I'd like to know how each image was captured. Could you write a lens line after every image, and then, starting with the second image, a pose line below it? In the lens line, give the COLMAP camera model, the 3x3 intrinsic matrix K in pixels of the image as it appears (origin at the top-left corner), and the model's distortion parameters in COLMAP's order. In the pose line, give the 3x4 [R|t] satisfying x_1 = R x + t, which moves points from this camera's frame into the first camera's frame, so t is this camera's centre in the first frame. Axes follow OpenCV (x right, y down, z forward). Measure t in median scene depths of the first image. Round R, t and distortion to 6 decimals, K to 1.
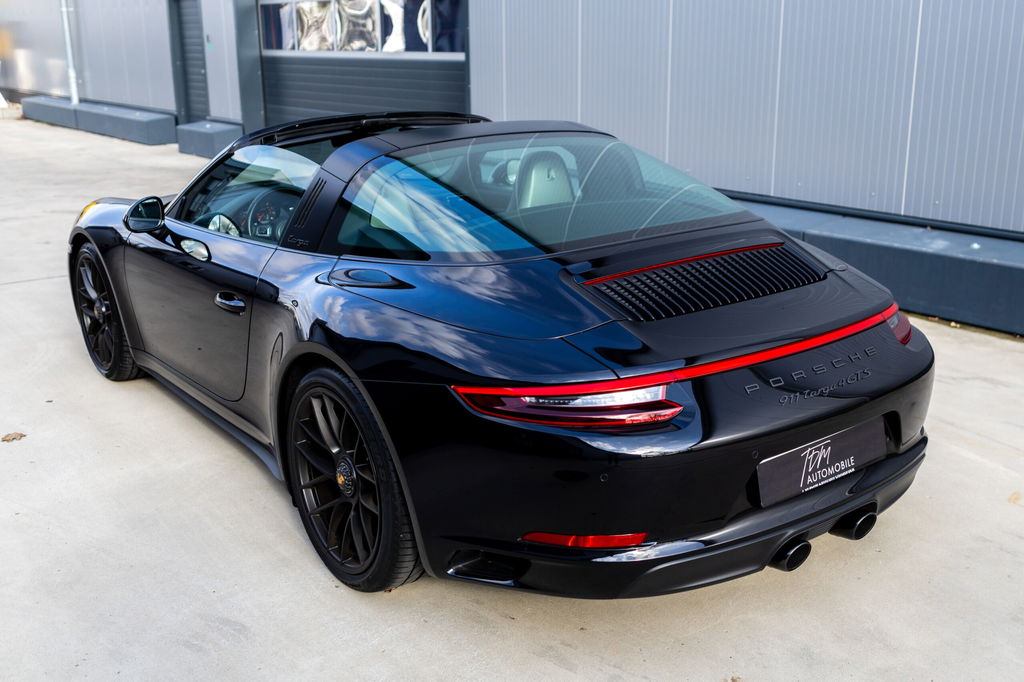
lens RADIAL K [[1049.0, 0, 514.7], [0, 1049.0, 351.4], [0, 0, 1]] dist [0.020931, 0.000000]
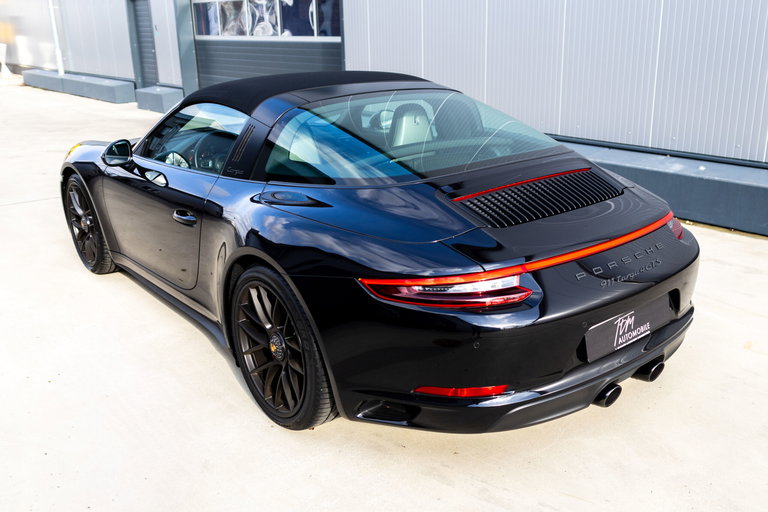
lens RADIAL K [[713.4, 0, 415.6], [0, 713.4, 261.1], [0, 0, 1]] dist [0.012977, 0.000000]
pose [[0.998141, -0.020262, 0.057474, -0.025838], [0.018793, 0.999485, 0.025997, -0.007739], [-0.057971, -0.024869, 0.998008, 0.058173]]
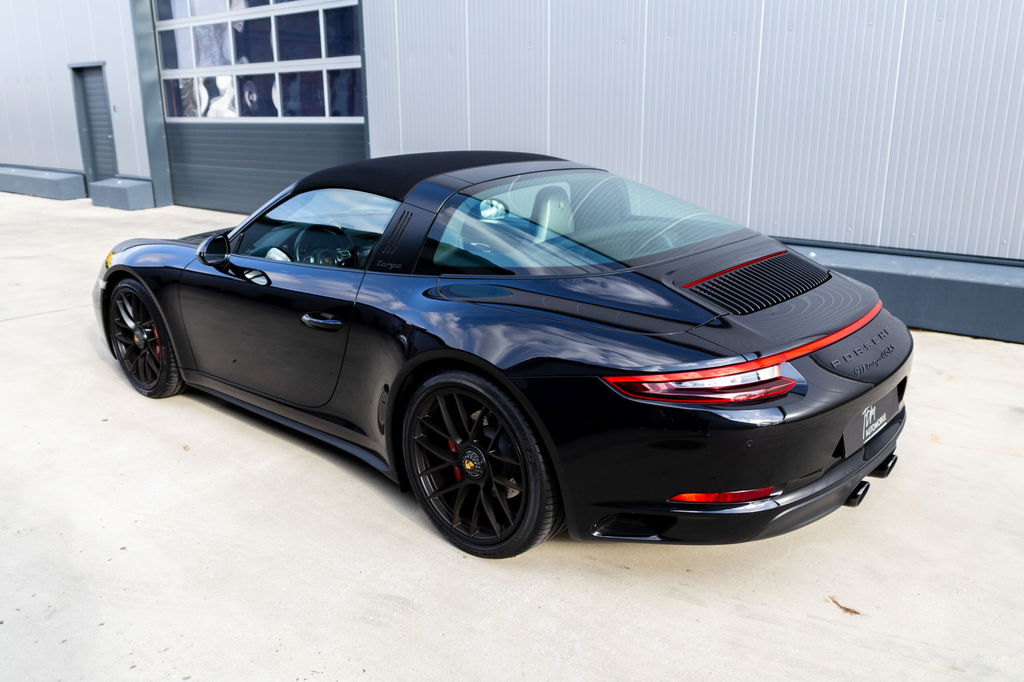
lens RADIAL K [[826.5, 0, 508.6], [0, 826.5, 350.6], [0, 0, 1]] dist [0.004868, 0.016136]
pose [[0.982509, -0.058444, 0.176805, -0.211818], [0.059372, 0.998236, 0.000044, -0.002135], [-0.176495, 0.010454, 0.984246, 0.064380]]
